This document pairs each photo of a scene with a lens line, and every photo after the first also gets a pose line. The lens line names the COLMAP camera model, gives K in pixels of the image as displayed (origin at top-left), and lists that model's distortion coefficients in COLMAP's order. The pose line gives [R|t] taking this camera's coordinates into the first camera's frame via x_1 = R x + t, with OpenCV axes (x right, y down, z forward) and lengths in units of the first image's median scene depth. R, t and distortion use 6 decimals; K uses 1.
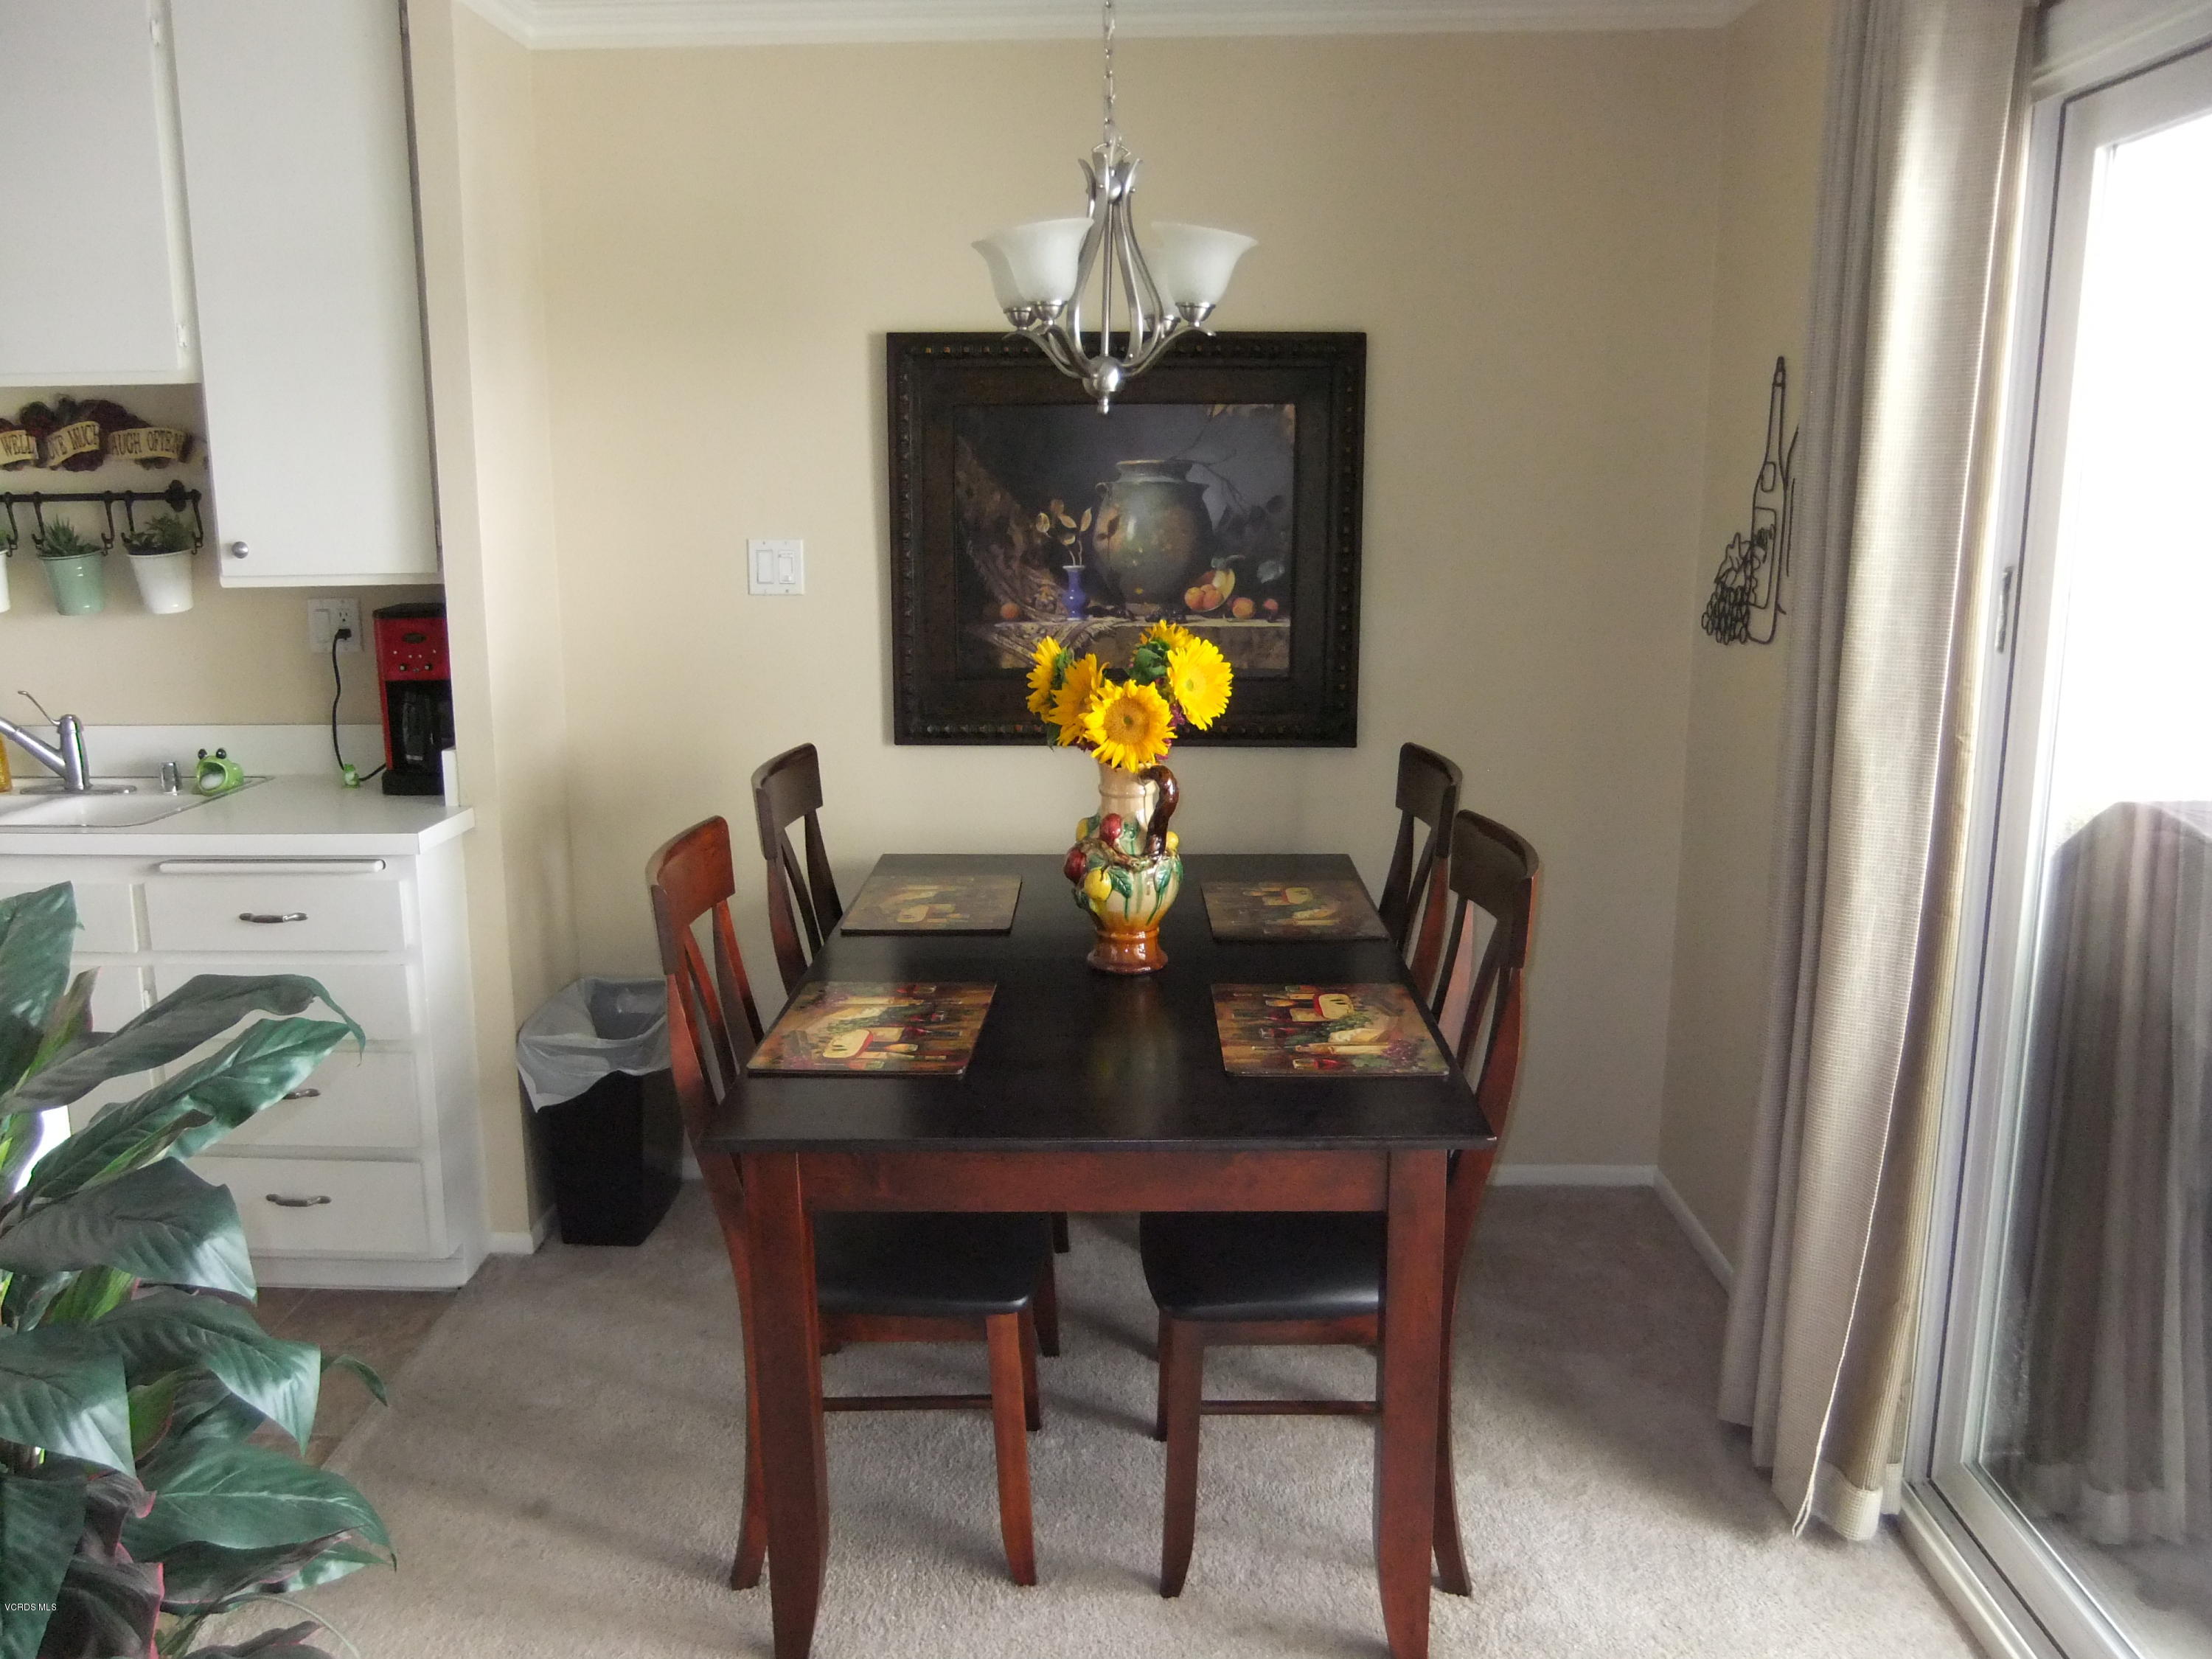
lens RADIAL K [[1758.6, 0, 1084.7], [0, 1758.6, 834.6], [0, 0, 1]] dist [-0.075243, 0.067255]
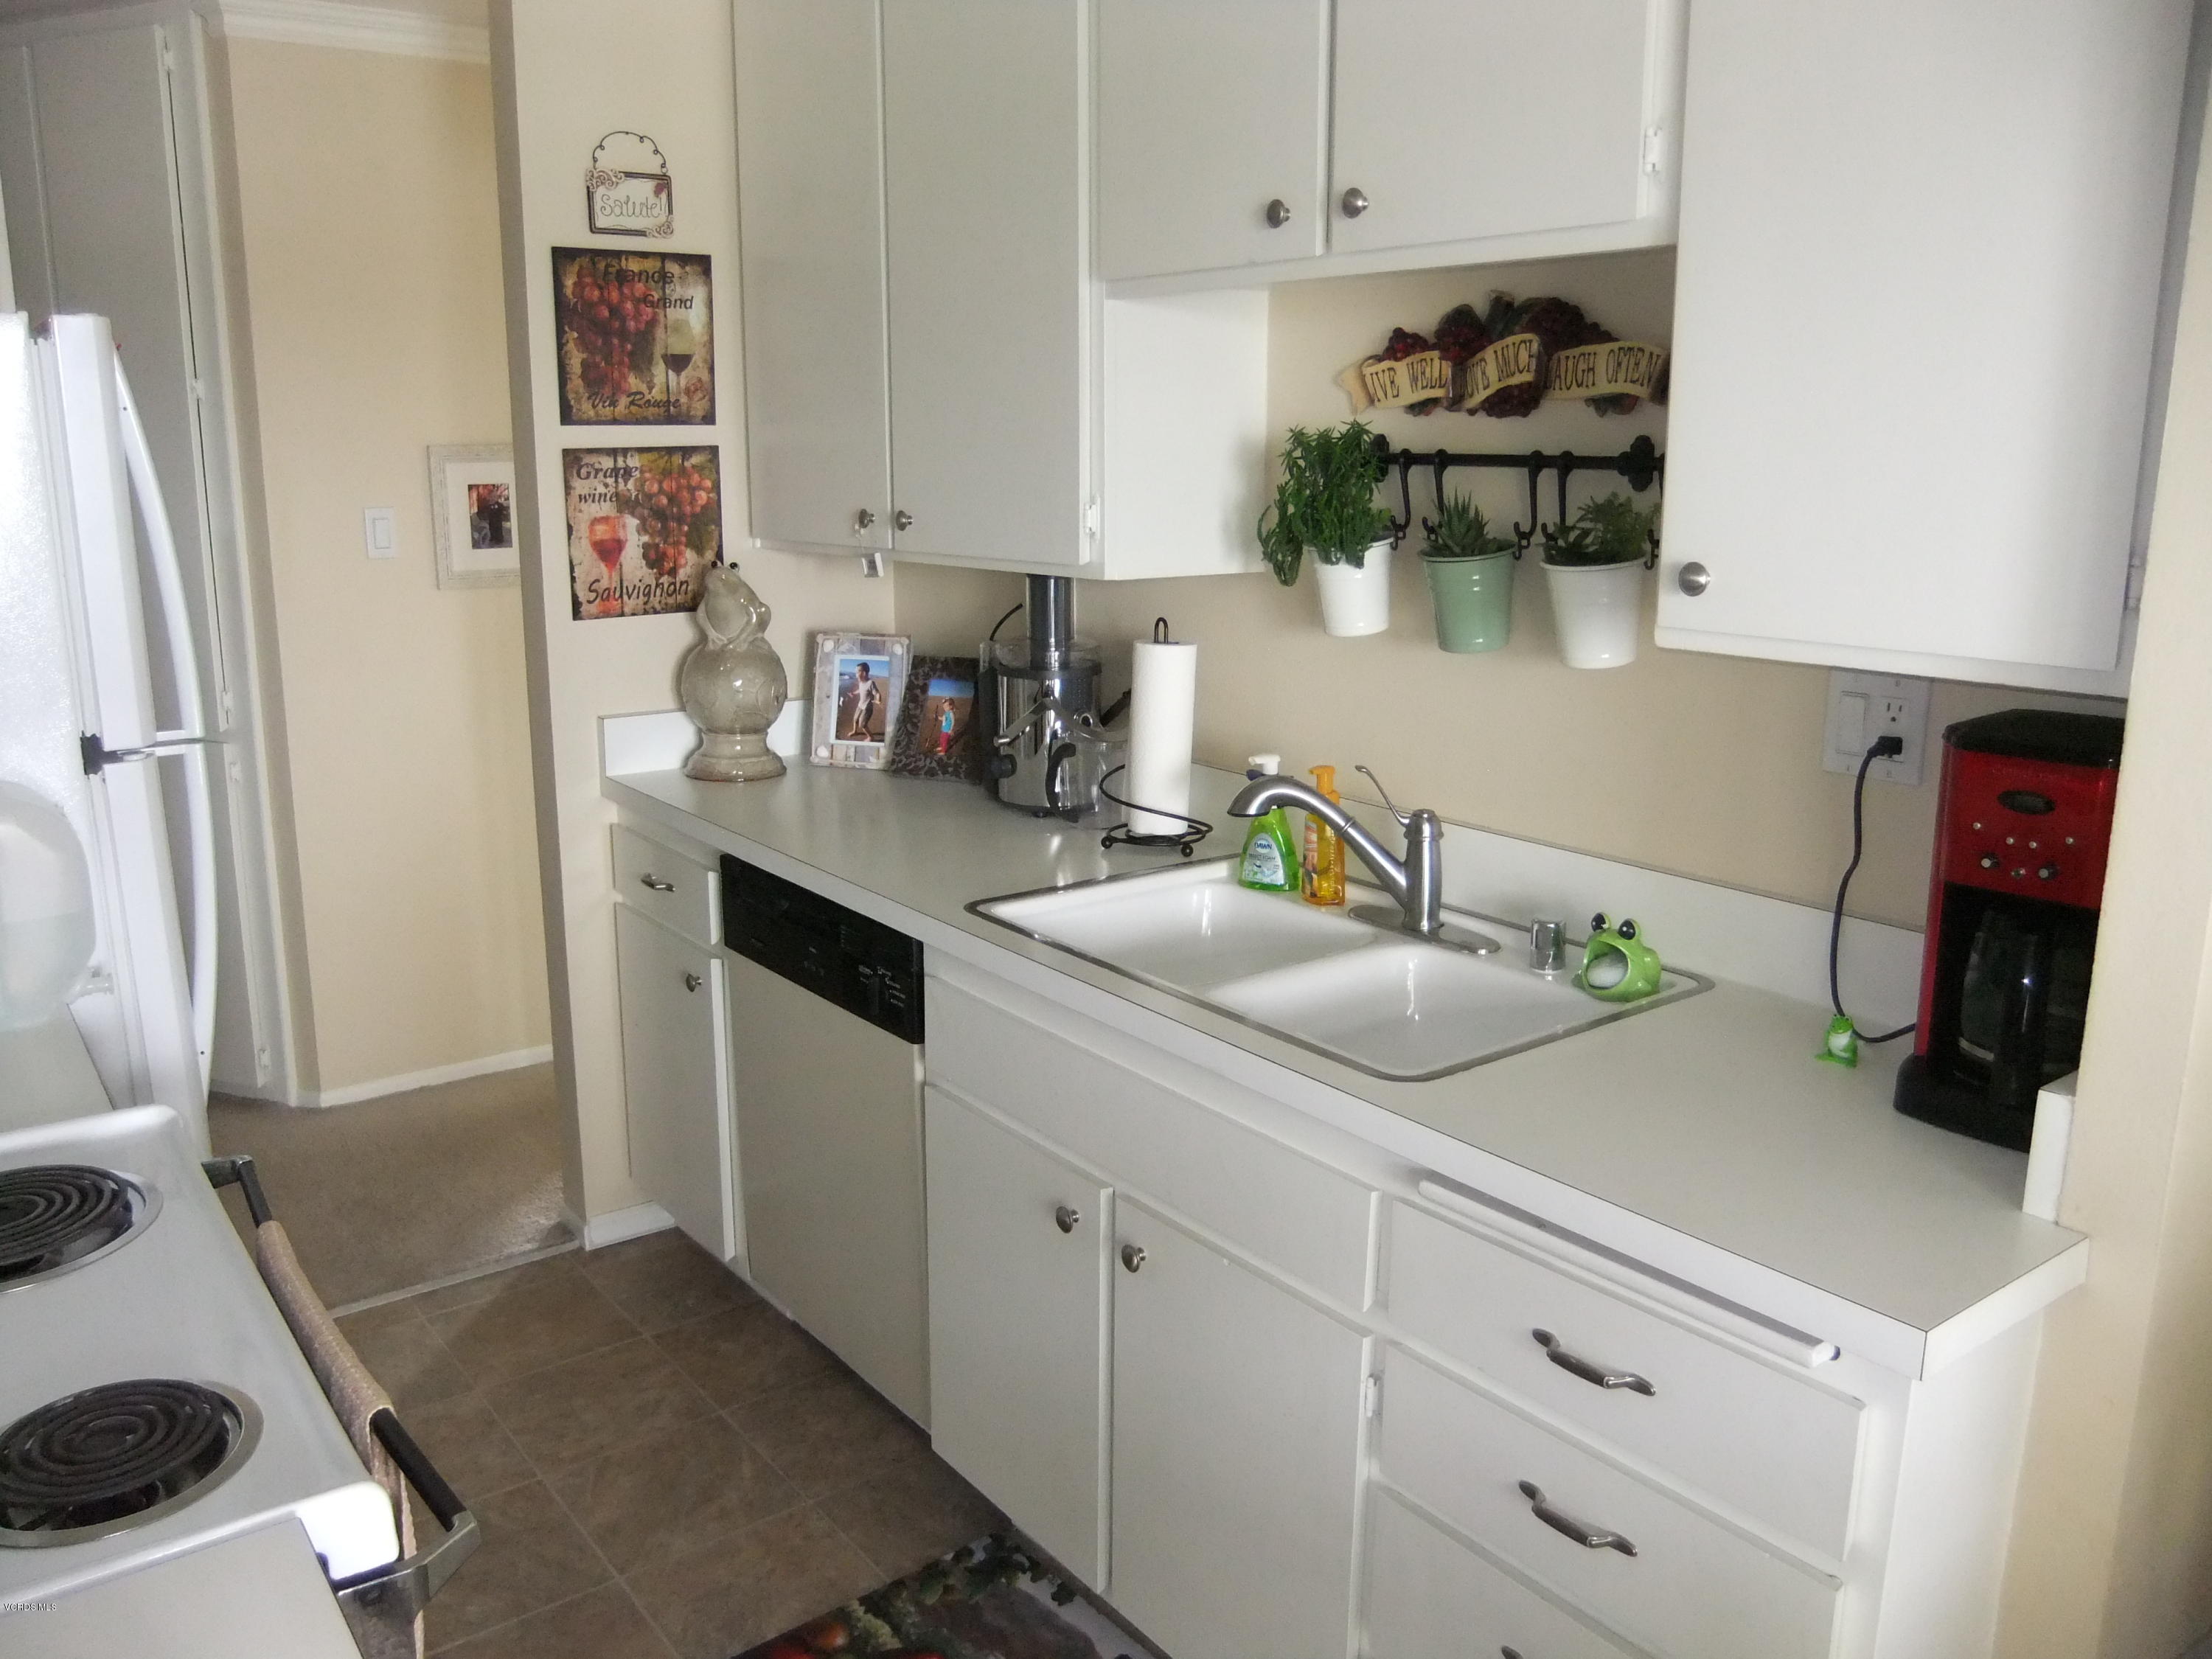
lens RADIAL K [[1758.6, 0, 1085.4], [0, 1758.6, 813.2], [0, 0, 1]] dist [-0.075243, 0.067255]
pose [[0.637648, 0.168323, -0.751713, -0.195243], [-0.157093, 0.983742, 0.087024, -0.105128], [0.754140, 0.062598, 0.653724, 0.501657]]
